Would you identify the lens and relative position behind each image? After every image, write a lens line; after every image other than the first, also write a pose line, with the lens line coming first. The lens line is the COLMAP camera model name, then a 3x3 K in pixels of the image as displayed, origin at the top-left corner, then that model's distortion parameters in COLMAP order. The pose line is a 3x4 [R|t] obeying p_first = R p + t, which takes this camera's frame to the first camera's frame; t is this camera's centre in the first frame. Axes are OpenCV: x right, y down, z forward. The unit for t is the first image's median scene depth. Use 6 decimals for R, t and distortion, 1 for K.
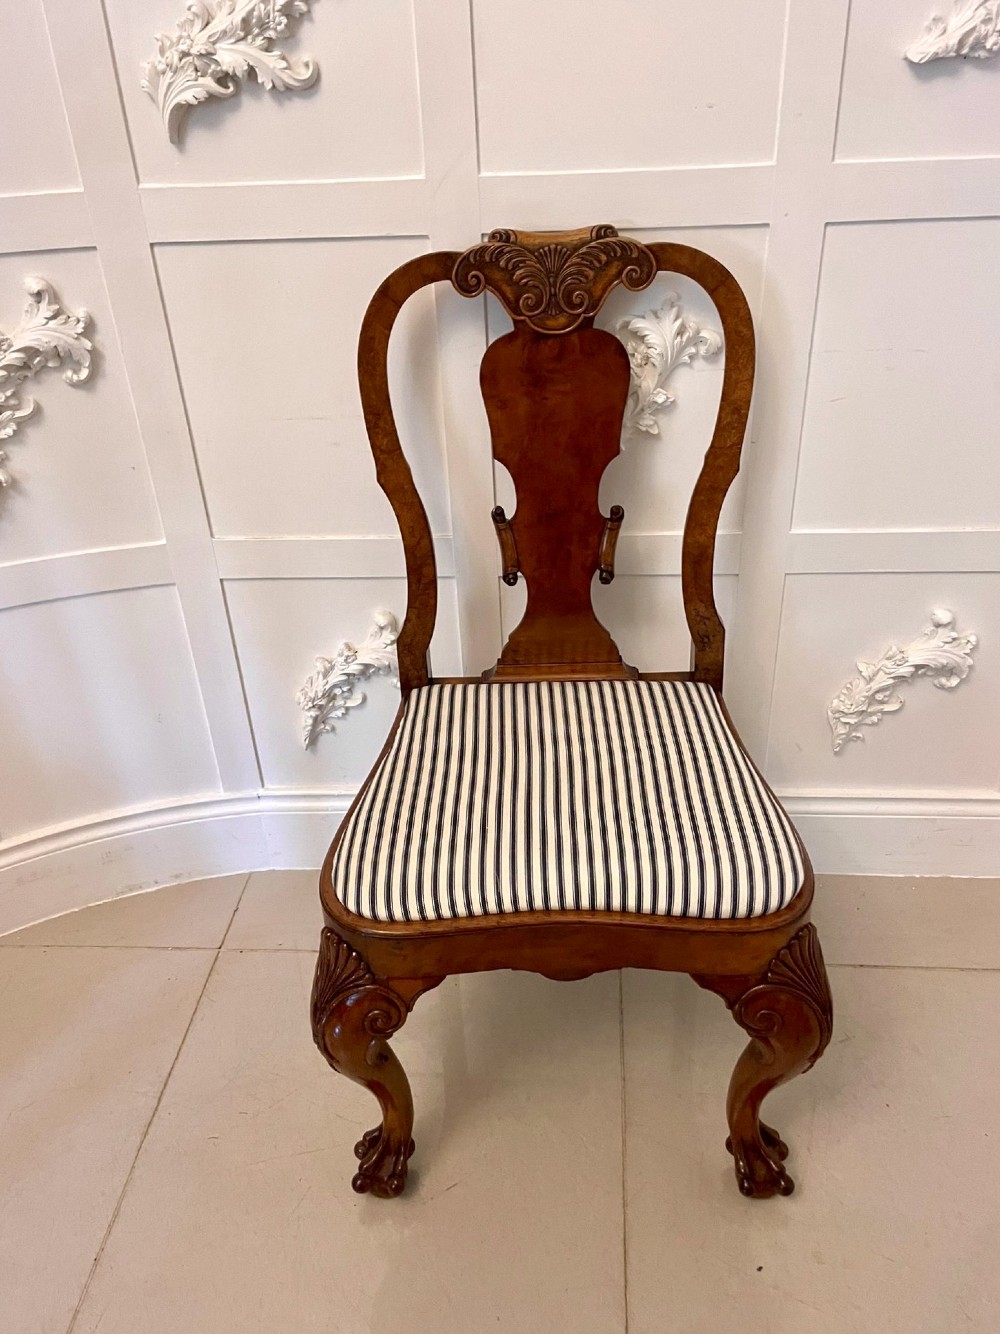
lens RADIAL K [[1056.6, 0, 508.4], [0, 1056.6, 666.4], [0, 0, 1]] dist [0.043373, -0.048712]
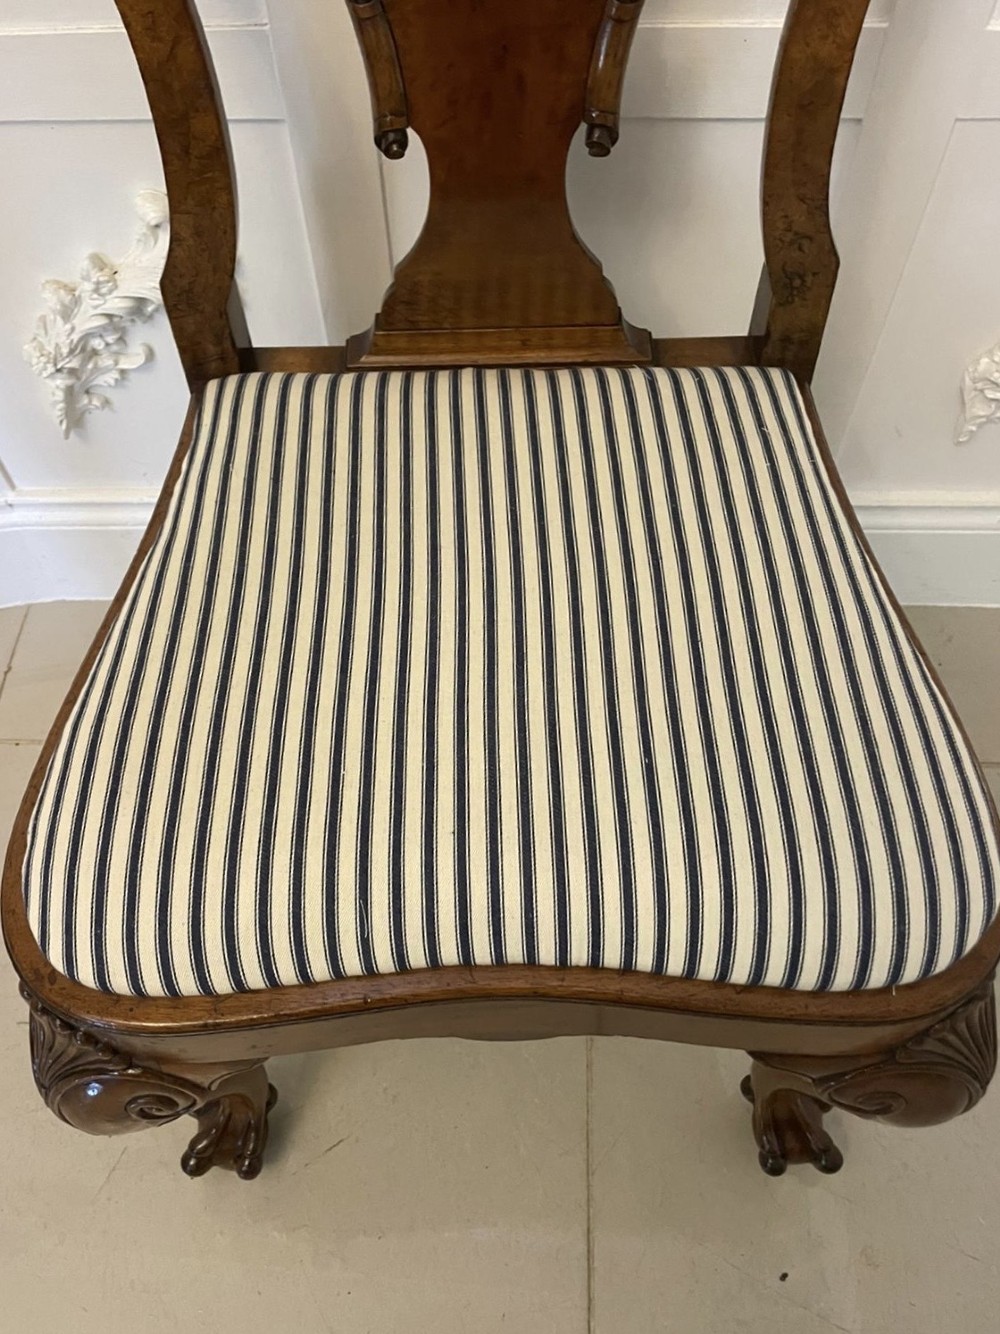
lens RADIAL K [[1056.6, 0, 490.0], [0, 1056.6, 646.2], [0, 0, 1]] dist [0.043373, -0.048712]
pose [[0.999286, -0.015918, 0.034254, 0.025646], [-0.000493, 0.901293, 0.433209, -0.087446], [-0.037768, -0.432917, 0.900642, 0.495373]]
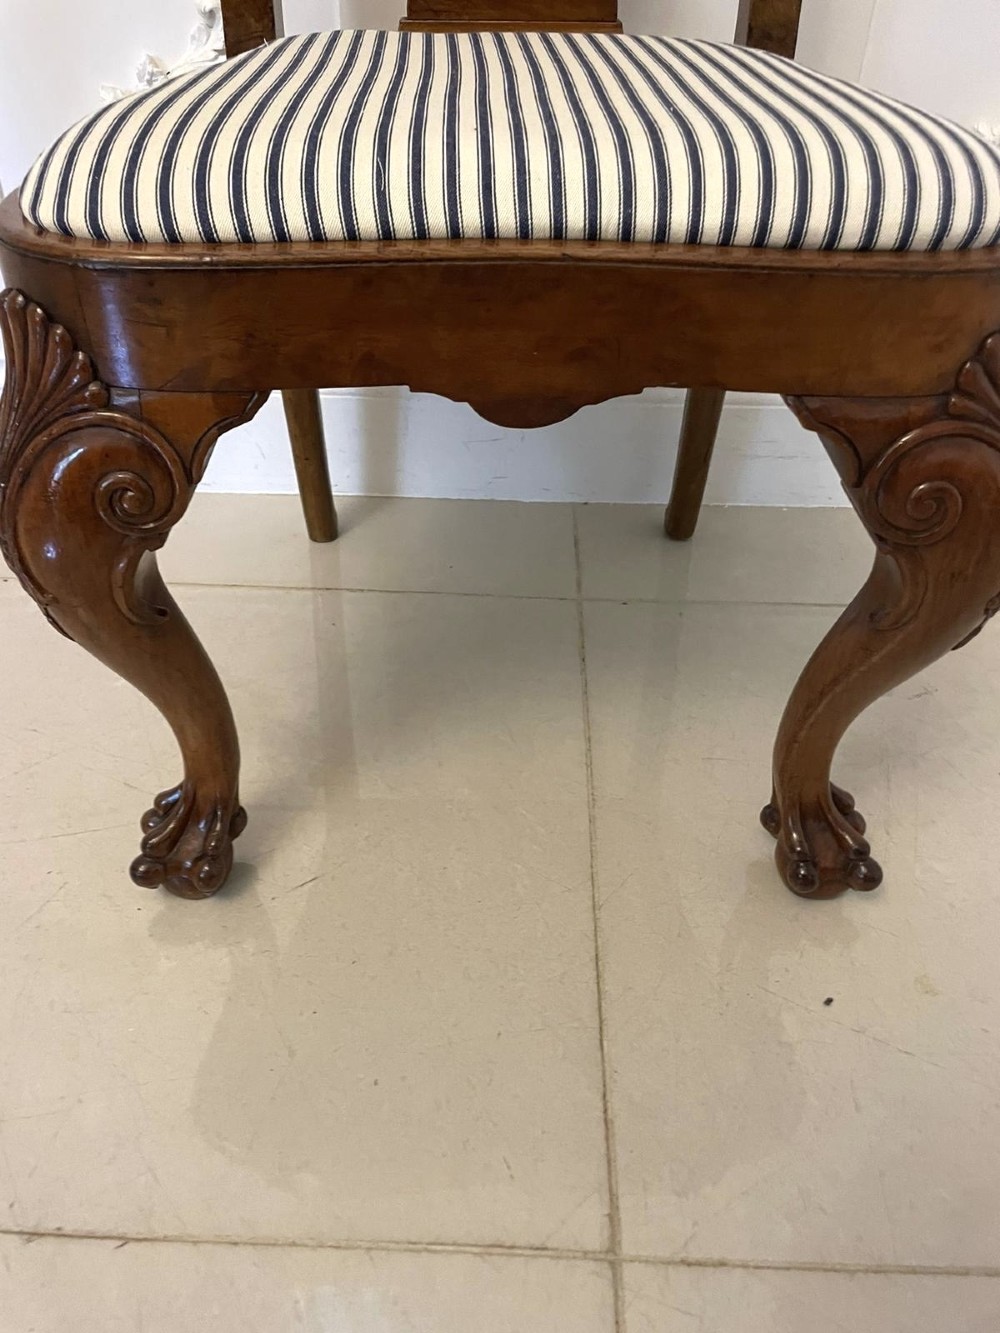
lens RADIAL K [[996.2, 0, 488.8], [0, 996.2, 664.7], [0, 0, 1]] dist [0.050167, -0.036691]
pose [[0.997844, 0.020010, 0.062500, 0.010326], [-0.028039, 0.991071, 0.130353, 0.276694], [-0.059333, -0.131824, 0.989496, 0.430607]]
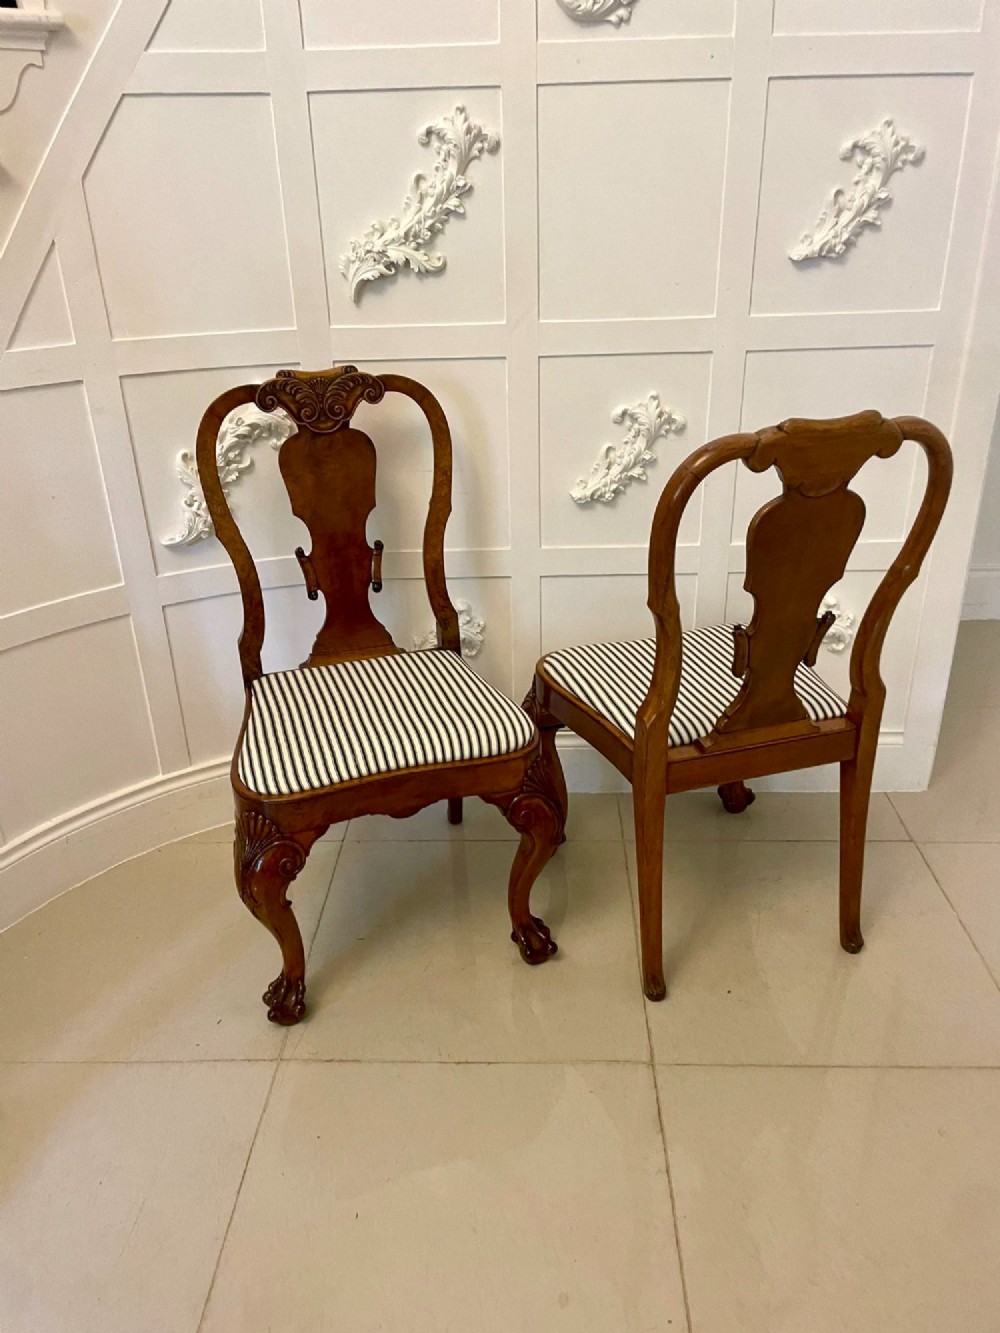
lens RADIAL K [[996.2, 0, 490.5], [0, 996.2, 661.3], [0, 0, 1]] dist [0.050167, -0.036691]
pose [[0.948160, -0.119288, 0.294557, -0.187523], [0.156855, 0.981774, -0.107314, 0.198466], [-0.276387, 0.147954, 0.949589, -0.385313]]
